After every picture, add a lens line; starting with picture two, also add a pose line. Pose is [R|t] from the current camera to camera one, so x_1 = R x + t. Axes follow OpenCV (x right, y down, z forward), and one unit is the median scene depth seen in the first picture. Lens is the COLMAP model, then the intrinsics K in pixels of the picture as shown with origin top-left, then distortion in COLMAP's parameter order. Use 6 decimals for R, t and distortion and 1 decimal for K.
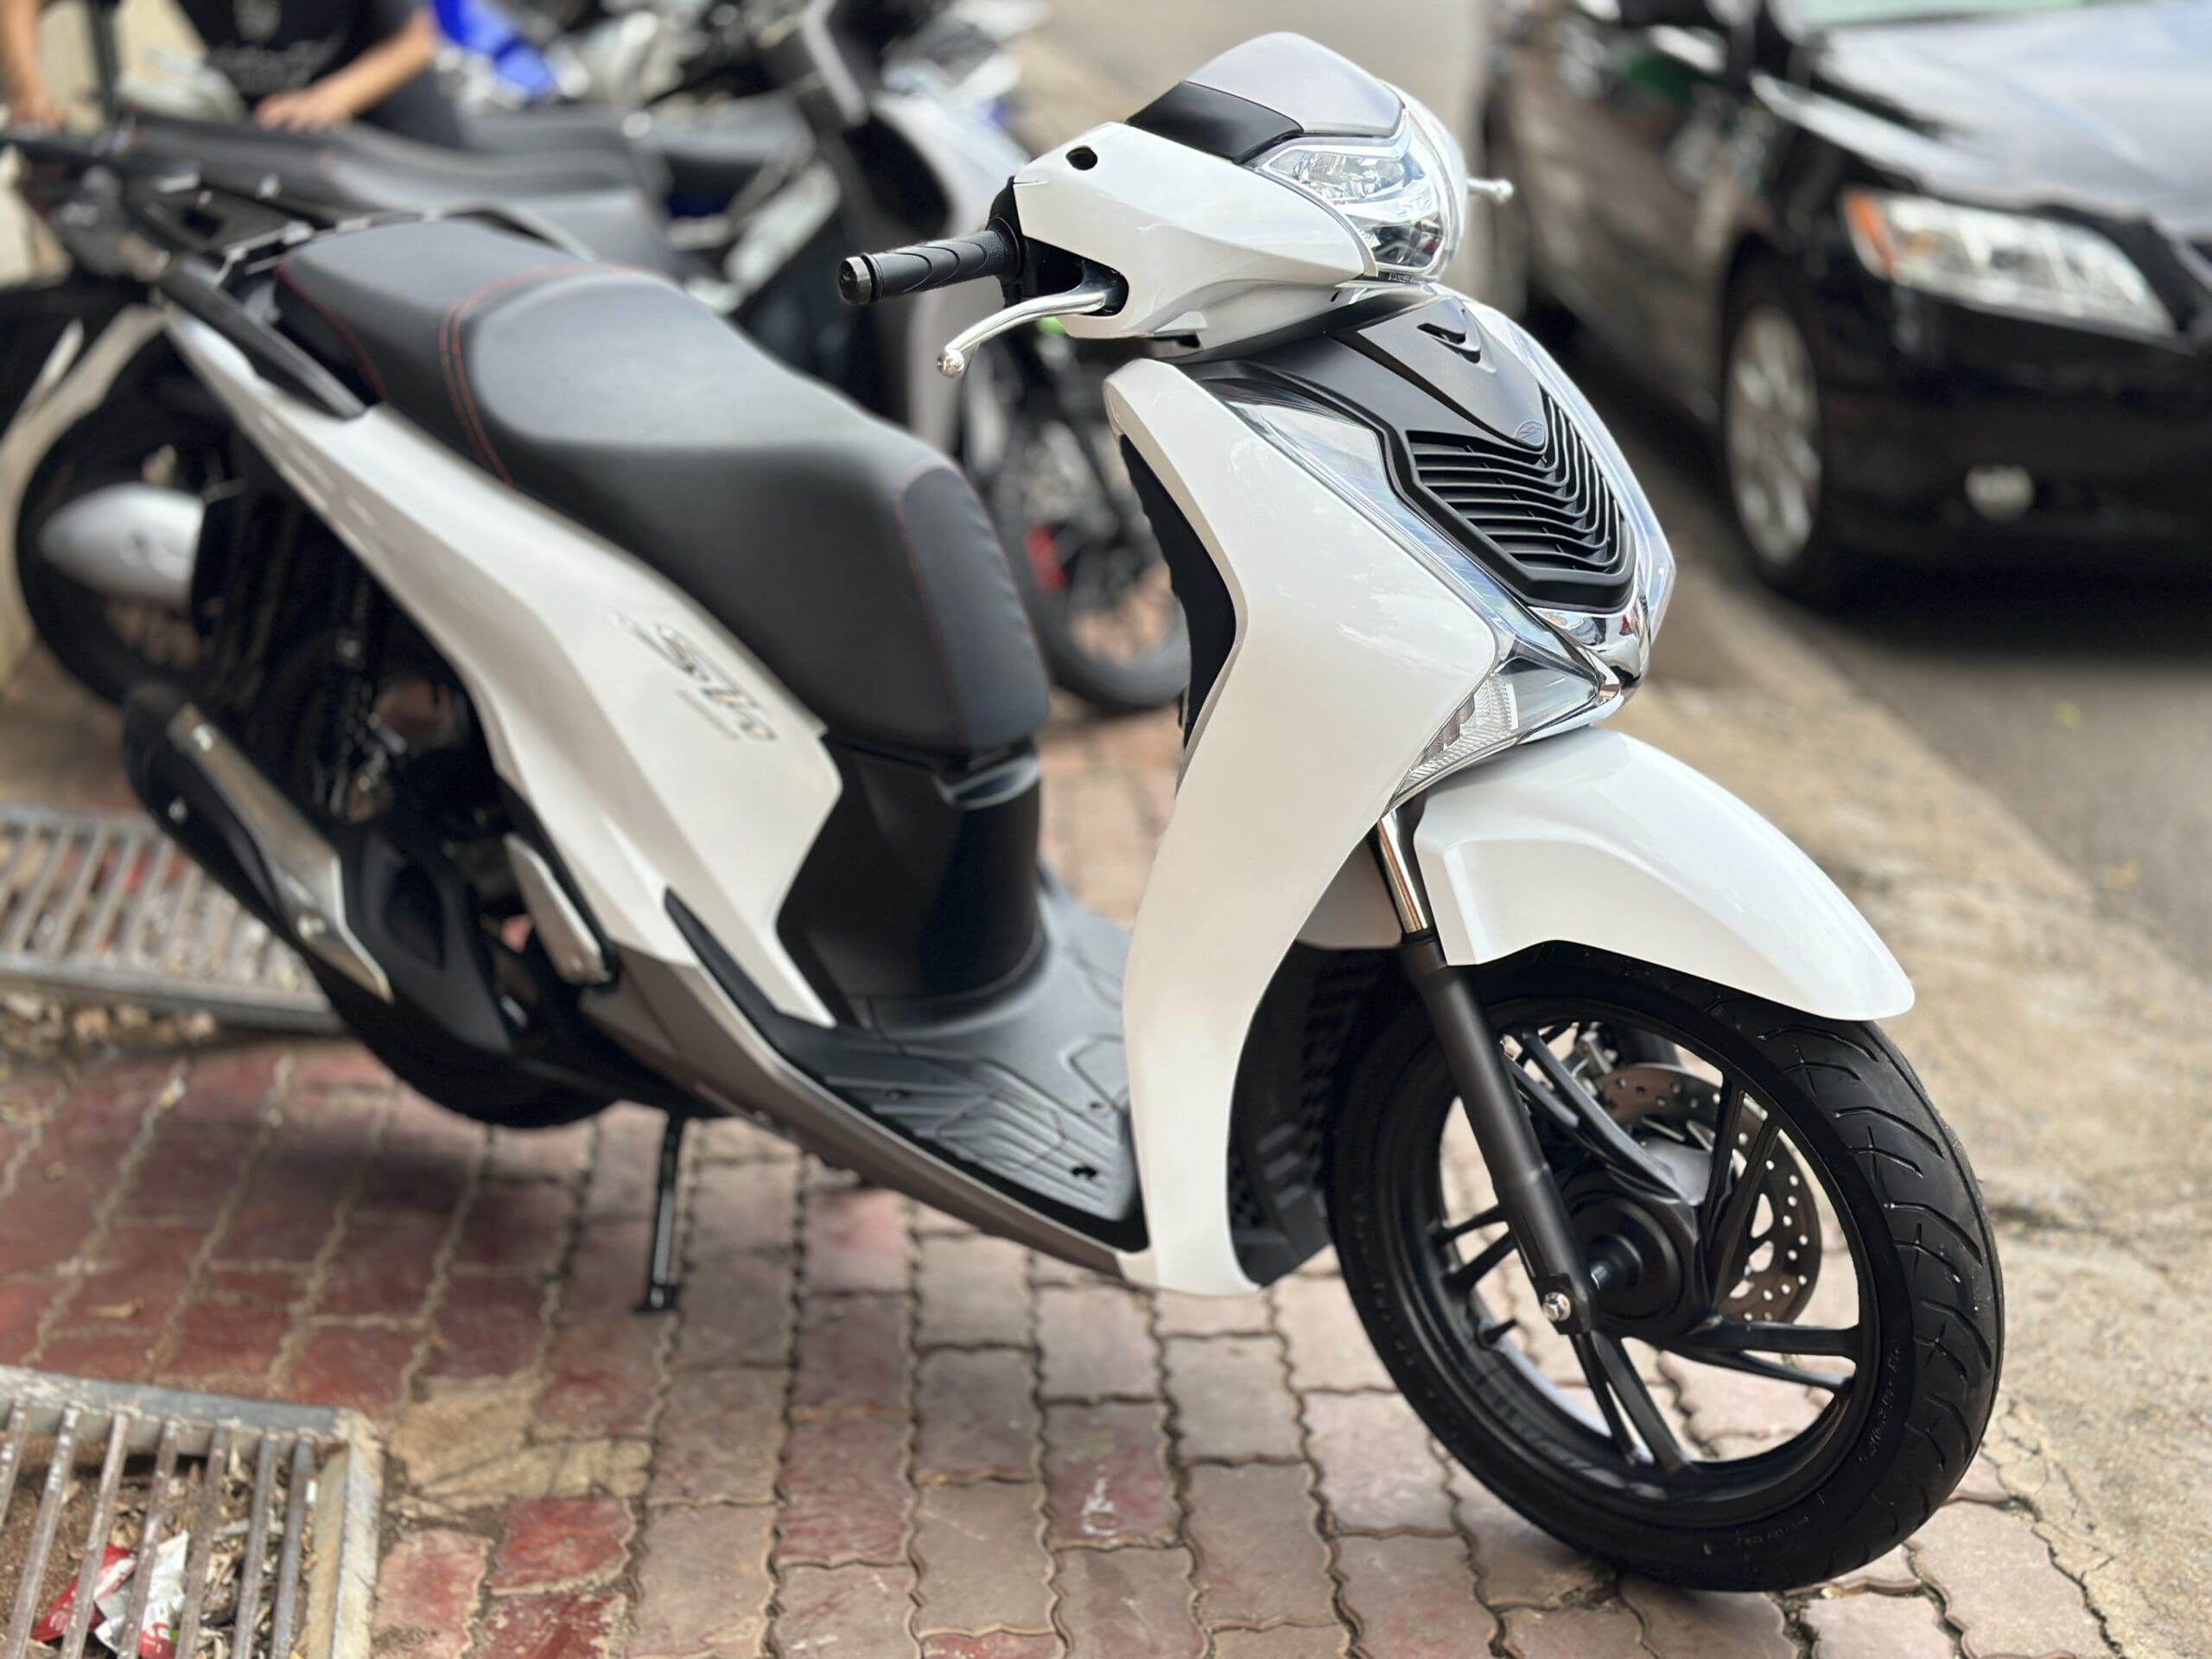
lens RADIAL K [[3103.1, 0, 1106.0], [0, 3103.1, 829.5], [0, 0, 1]] dist [0.126120, -0.104544]
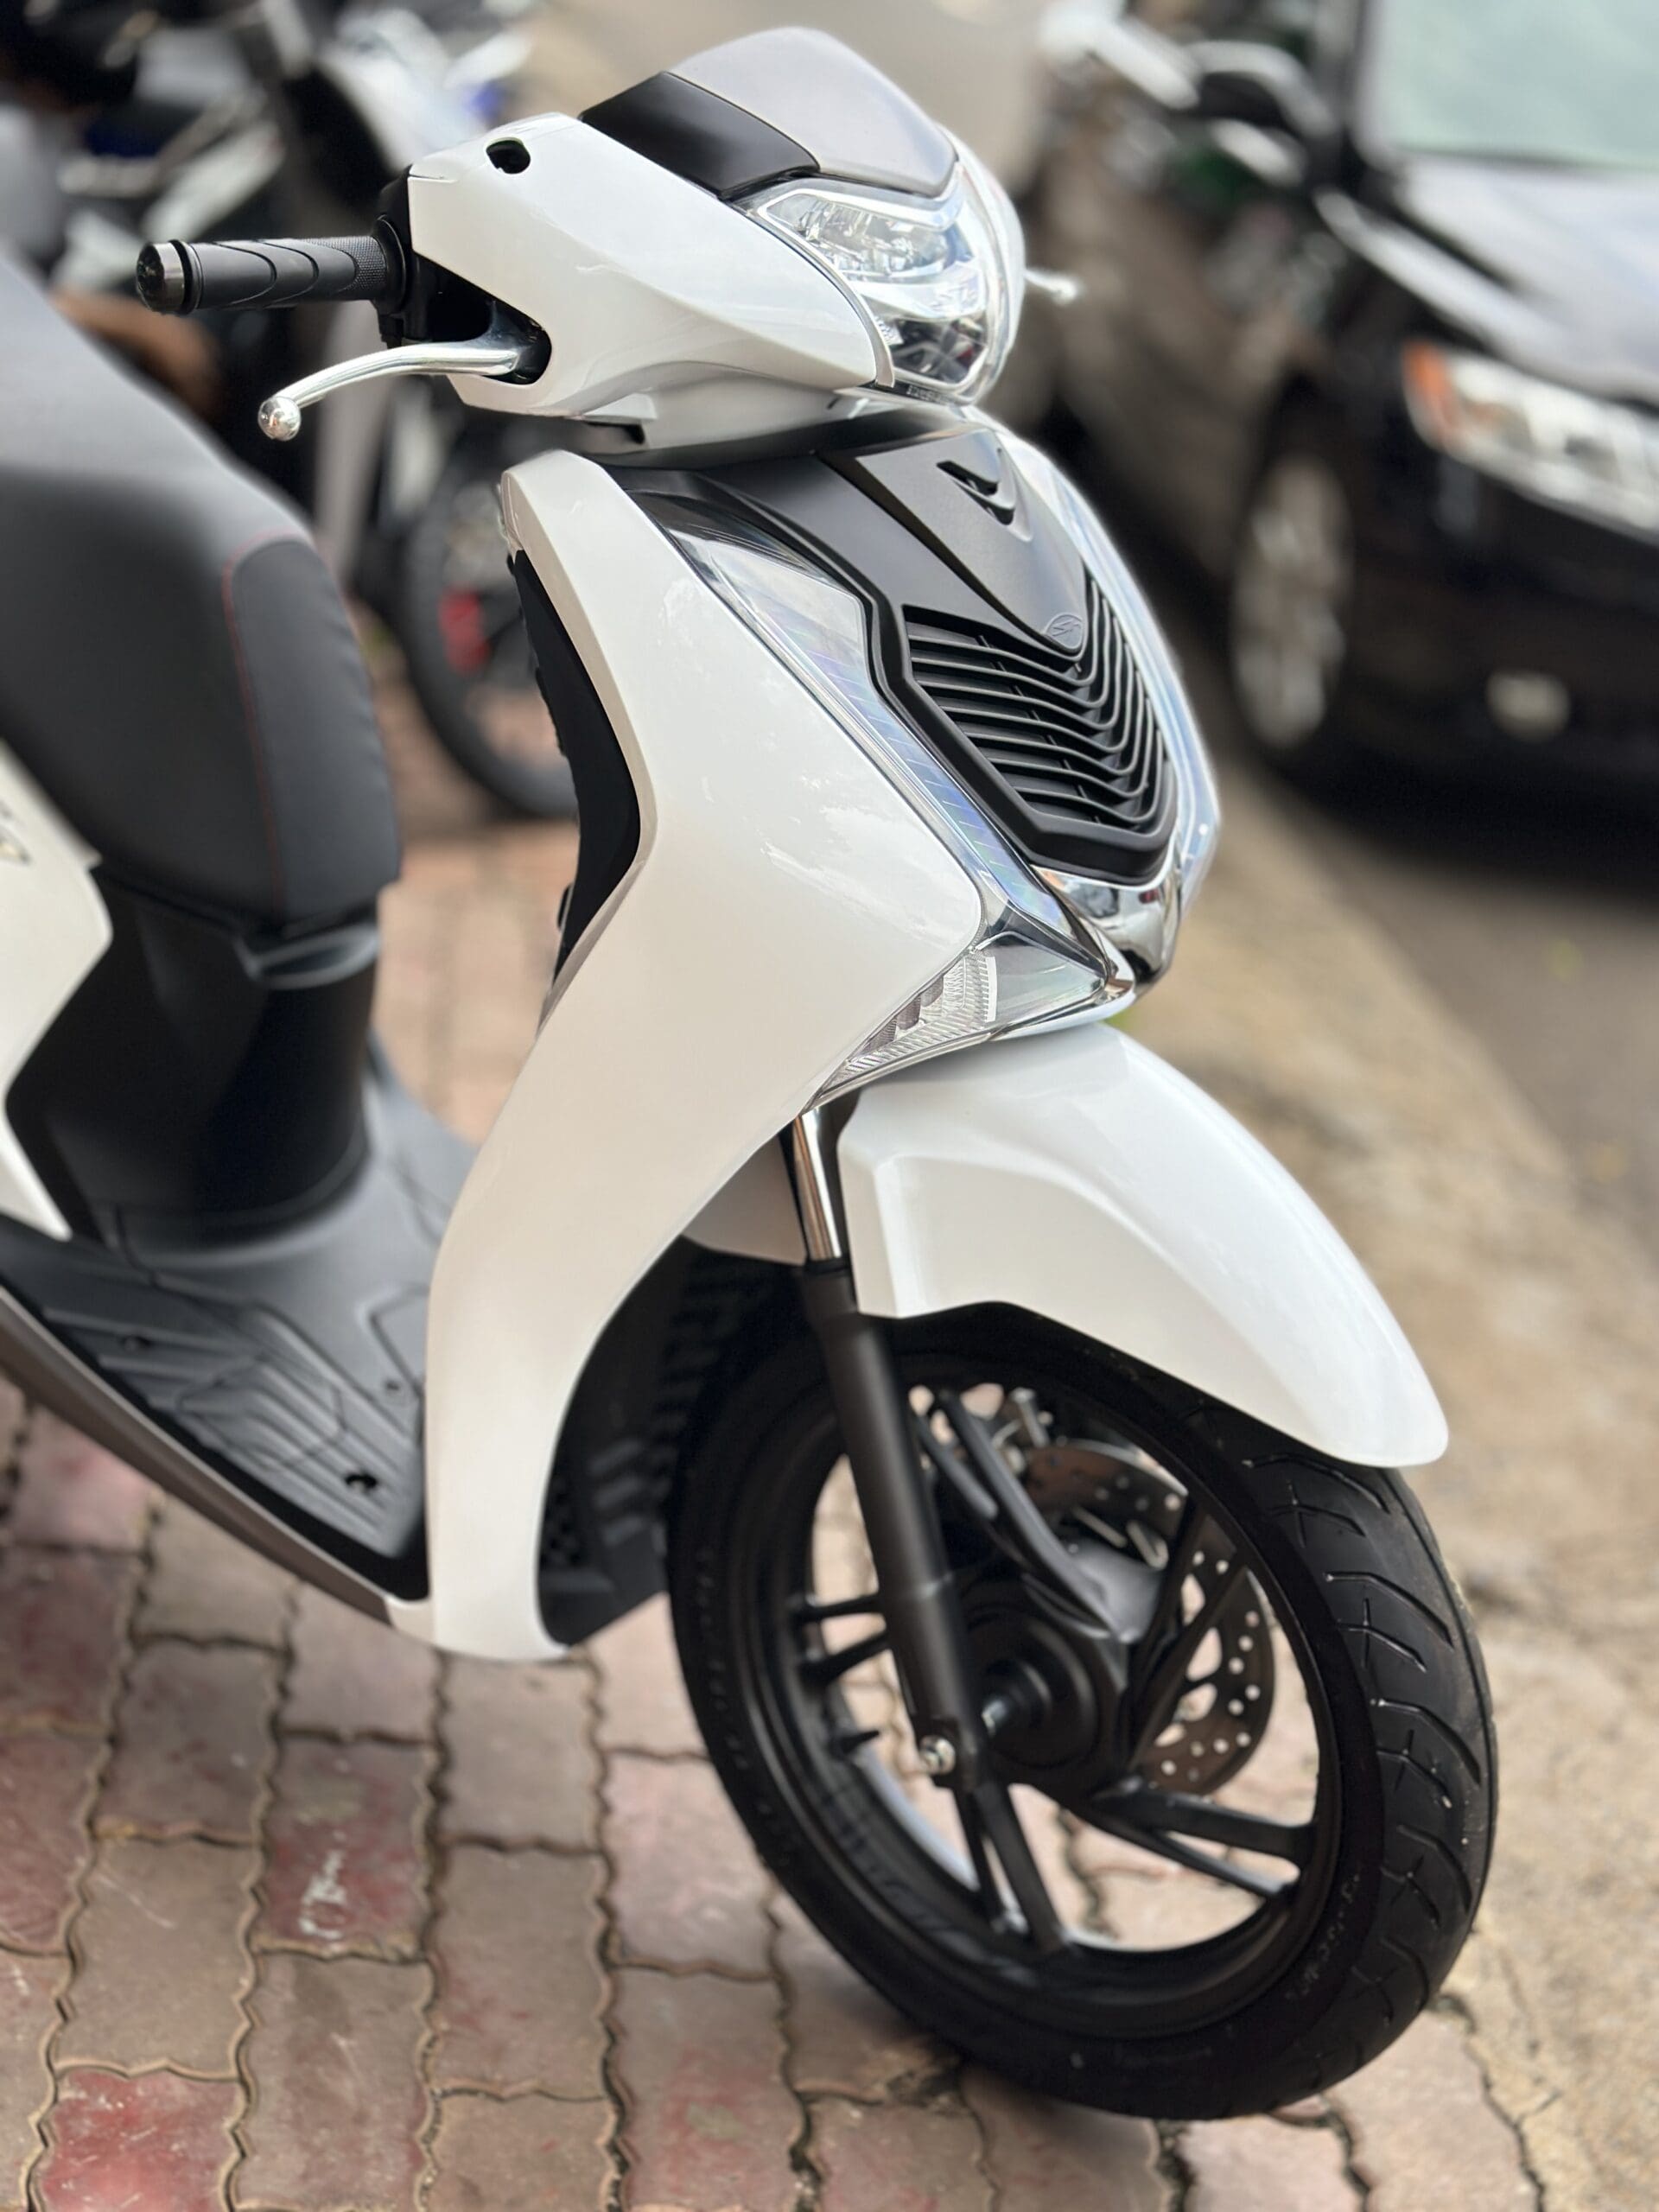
lens RADIAL K [[3078.1, 0, 829.5], [0, 3078.1, 1106.0], [0, 0, 1]] dist [0.134672, -0.089285]
pose [[0.986296, 0.129816, 0.101819, 0.017655], [-0.137066, 0.988243, 0.067746, -0.050986], [-0.091828, -0.080774, 0.992493, 0.232525]]
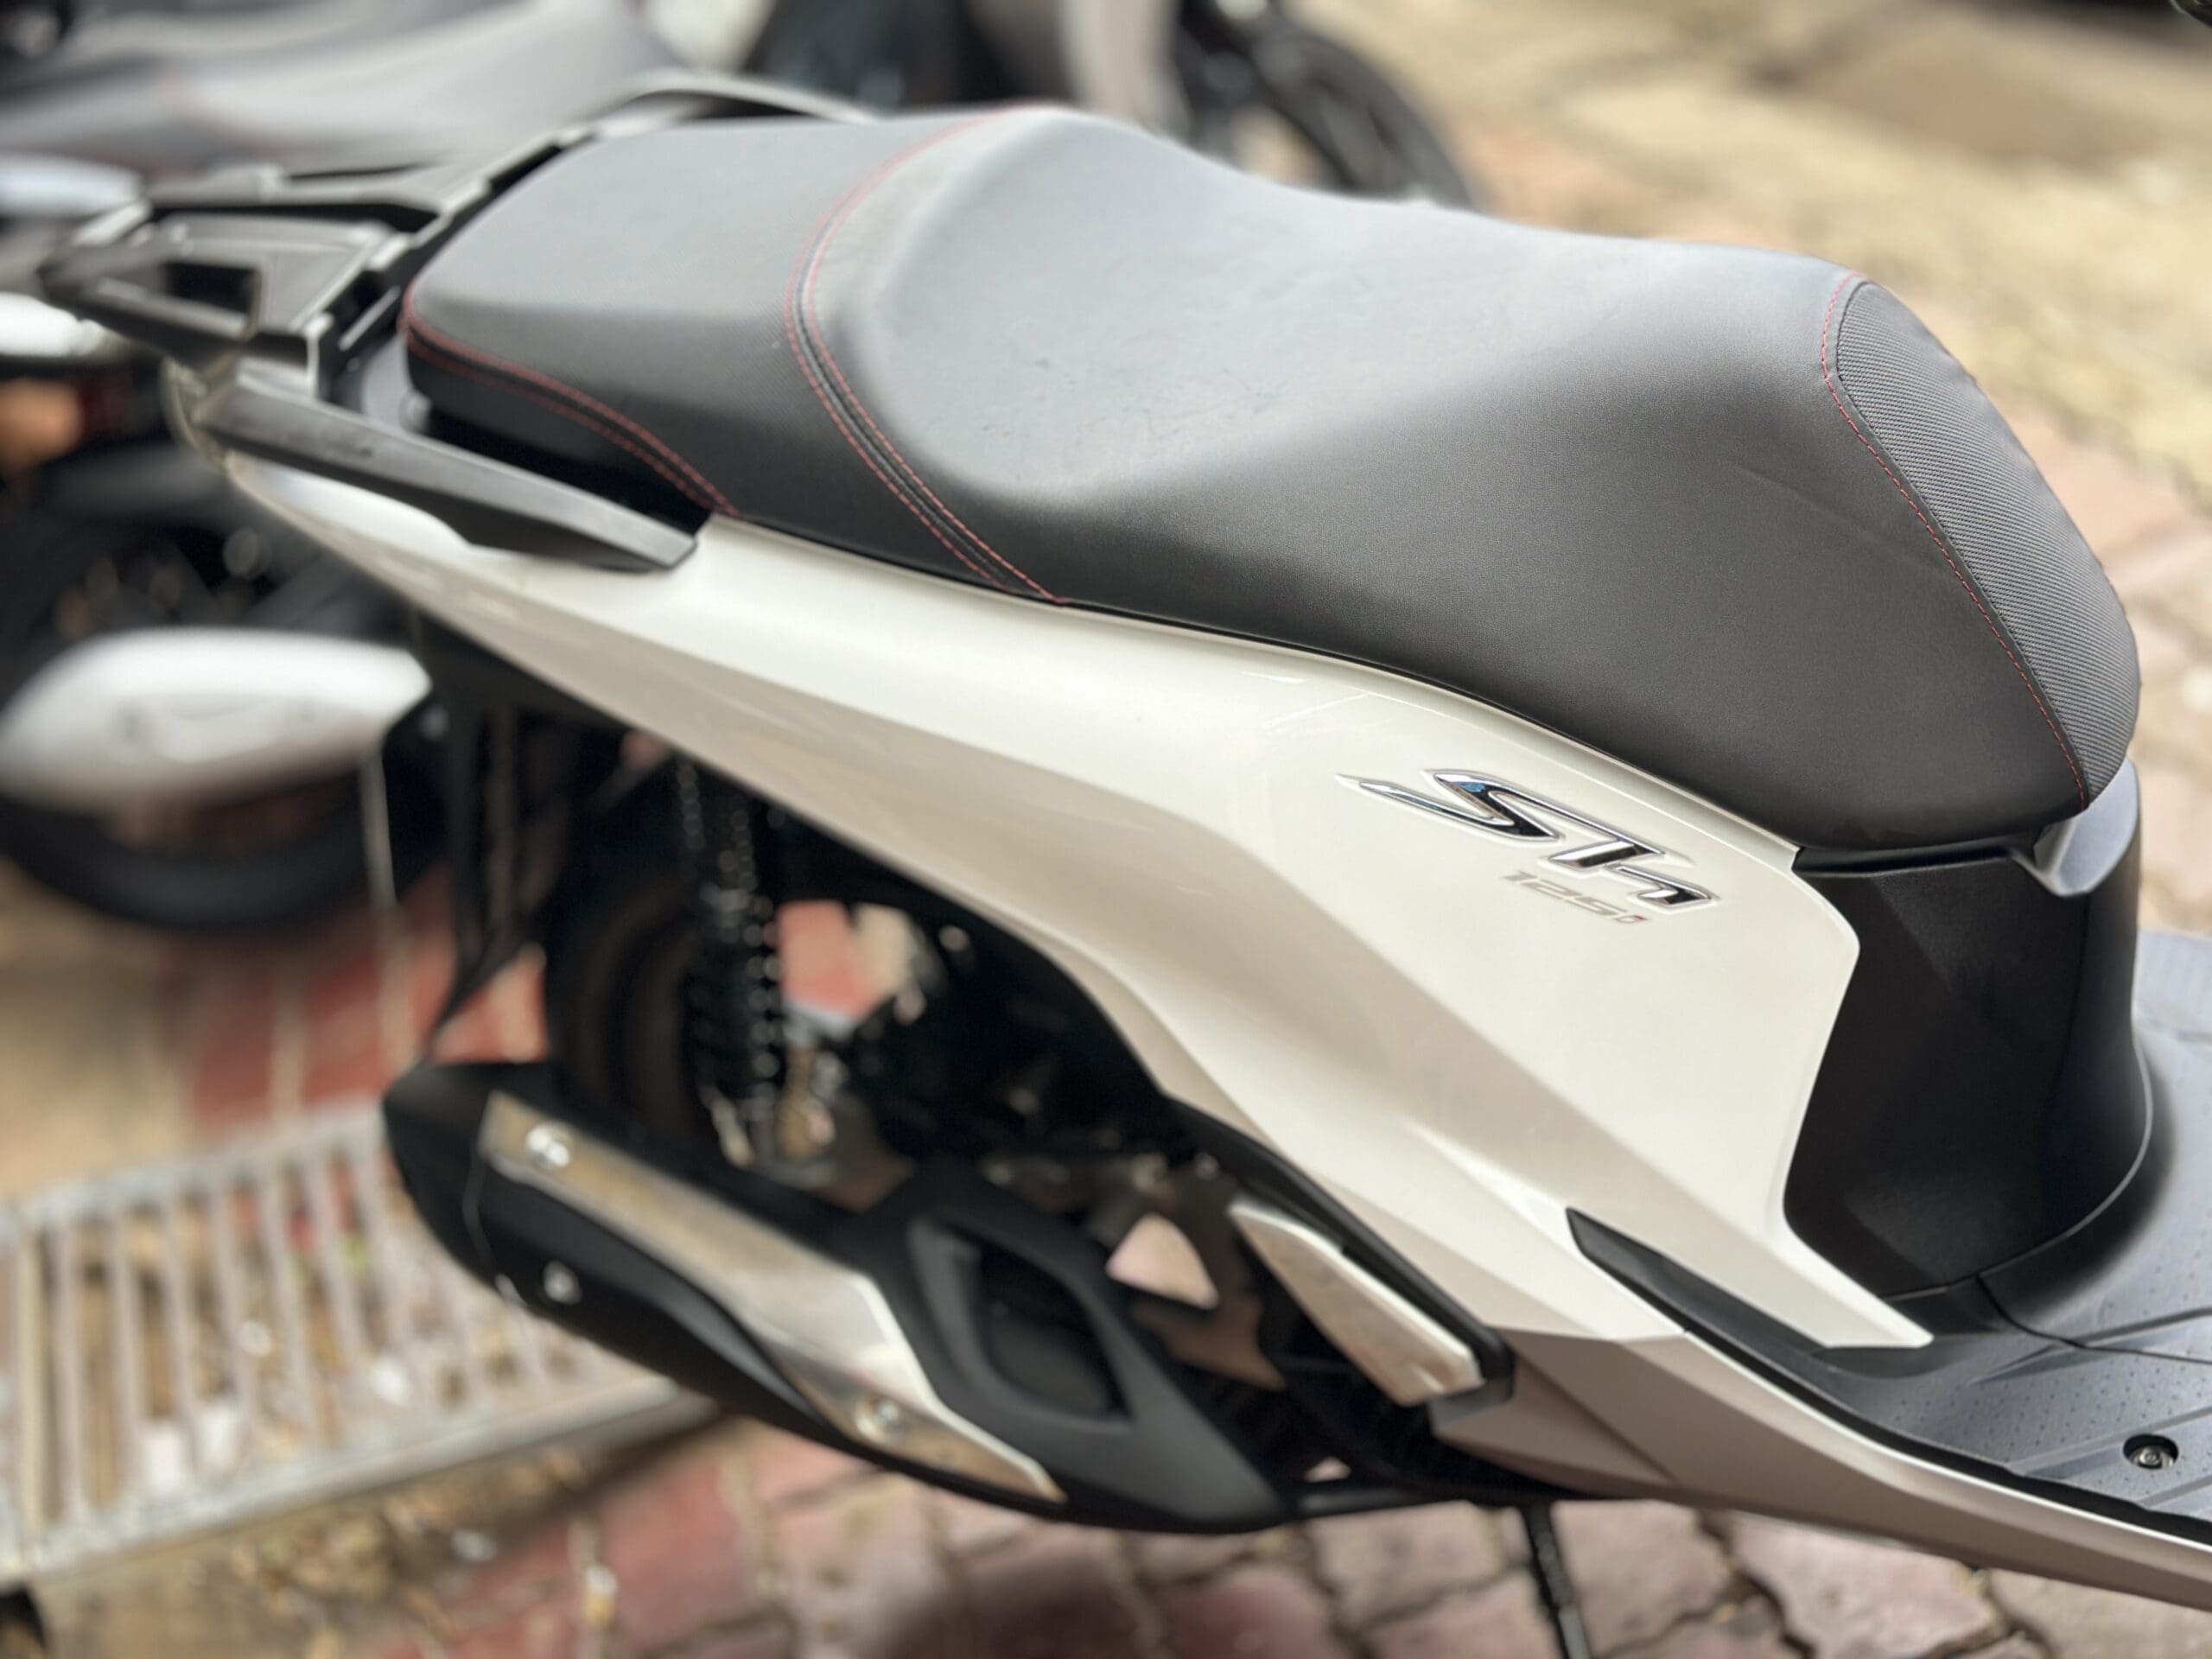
lens RADIAL K [[3078.1, 0, 1106.0], [0, 3078.1, 829.5], [0, 0, 1]] dist [0.134672, -0.089285]
pose [[0.942766, -0.332564, 0.024367, -0.220424], [0.327148, 0.936605, 0.125478, -0.144464], [-0.064552, -0.110324, 0.991797, 0.514927]]
